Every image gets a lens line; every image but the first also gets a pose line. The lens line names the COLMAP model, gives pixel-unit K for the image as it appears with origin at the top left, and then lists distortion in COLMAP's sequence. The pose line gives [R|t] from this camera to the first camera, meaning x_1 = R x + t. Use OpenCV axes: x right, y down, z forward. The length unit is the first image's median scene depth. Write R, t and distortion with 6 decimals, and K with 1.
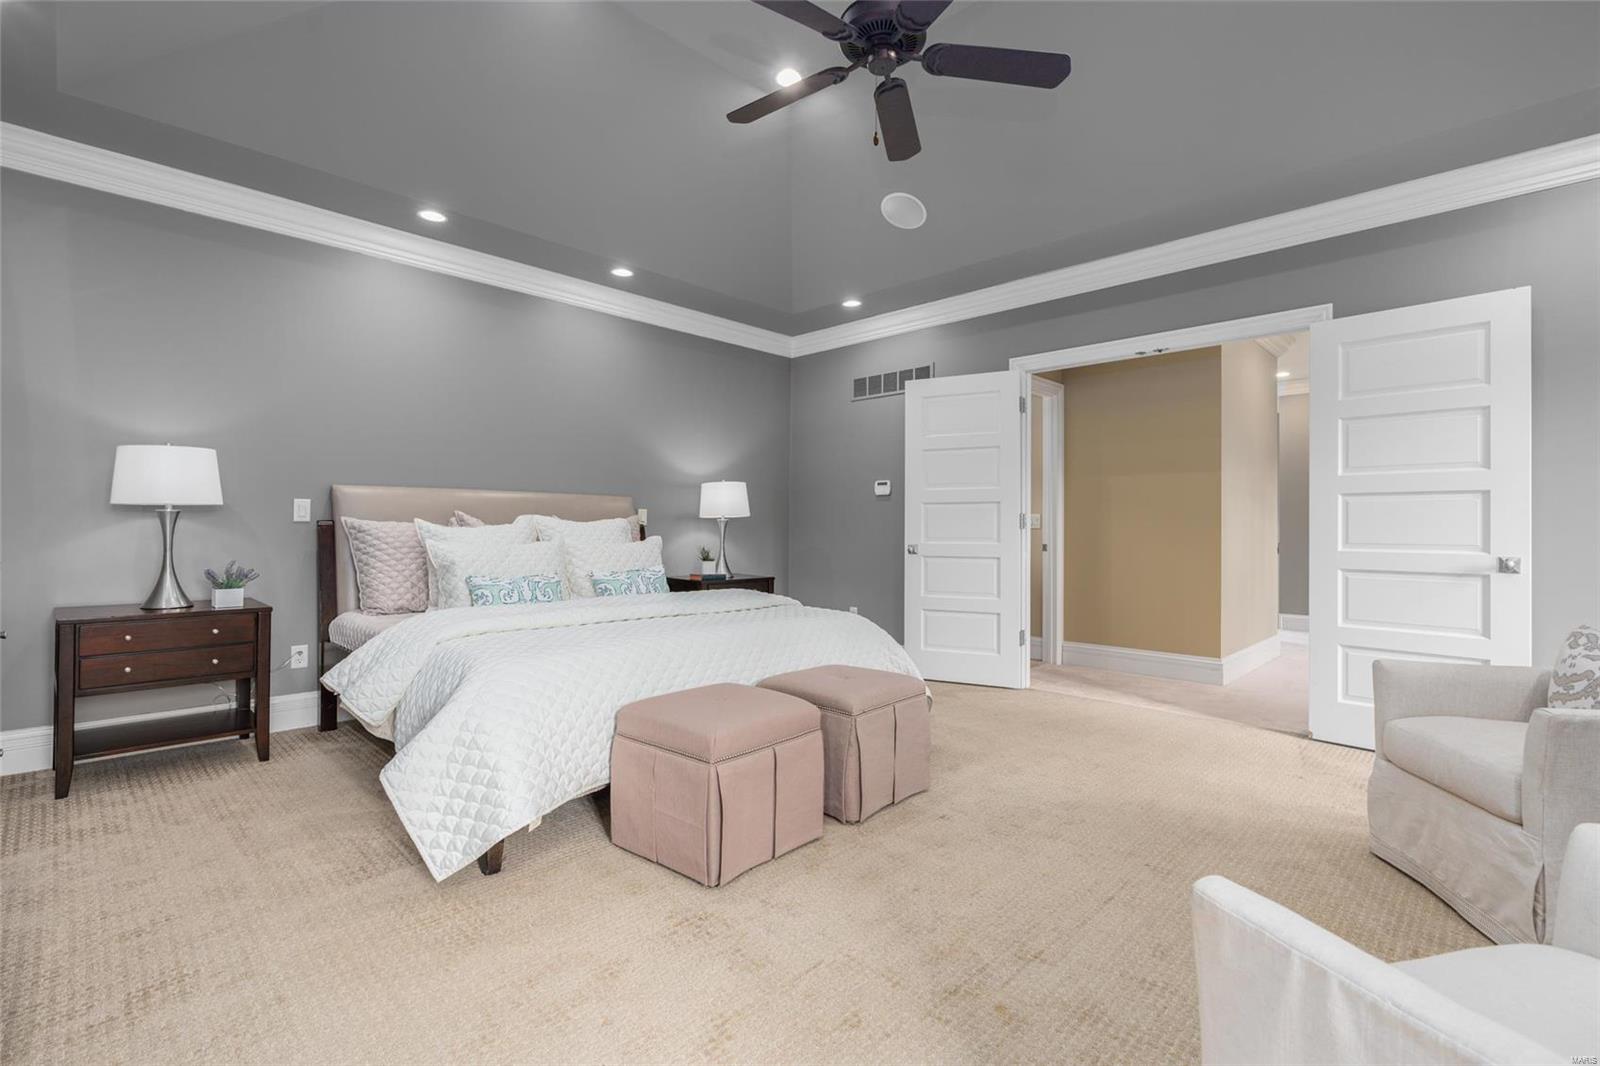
lens RADIAL K [[726.9, 0, 837.9], [0, 726.9, 519.7], [0, 0, 1]] dist [-0.011233, 0.004119]
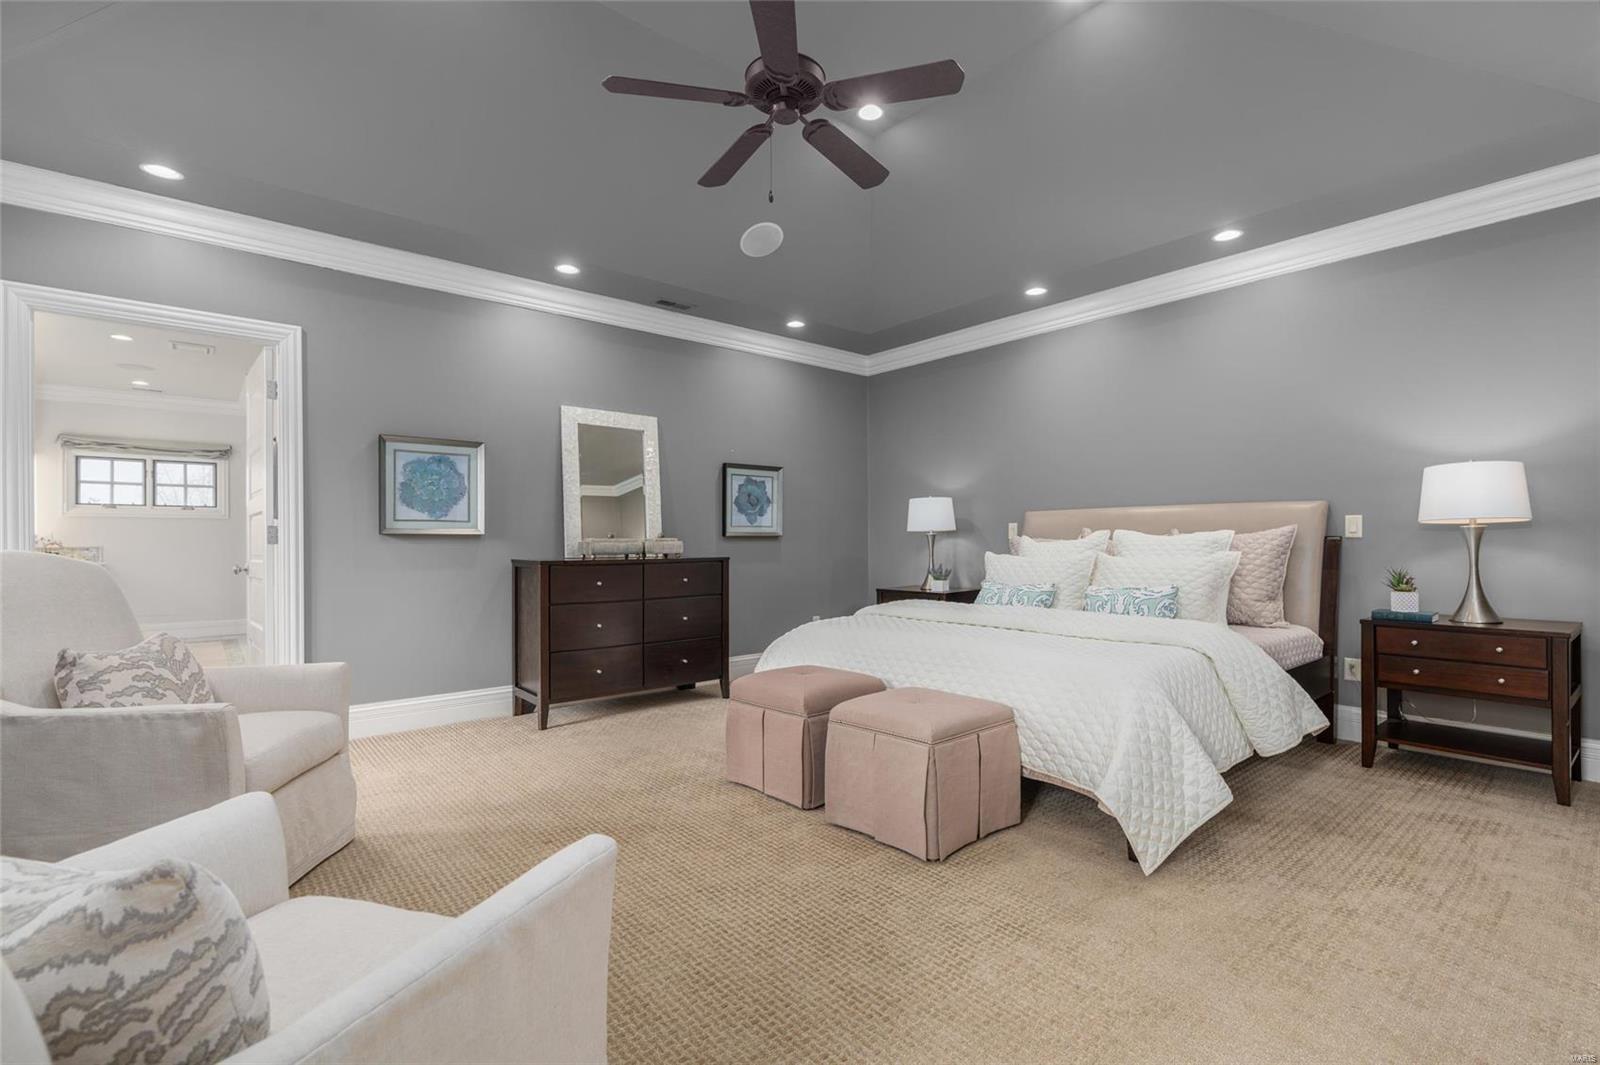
lens RADIAL K [[726.9, 0, 802.0], [0, 726.9, 543.0], [0, 0, 1]] dist [-0.011233, 0.004119]
pose [[-0.101343, -0.004428, -0.994842, 0.337017], [0.014166, 0.999882, -0.005894, 0.005555], [0.994751, -0.014690, -0.101268, 0.335319]]
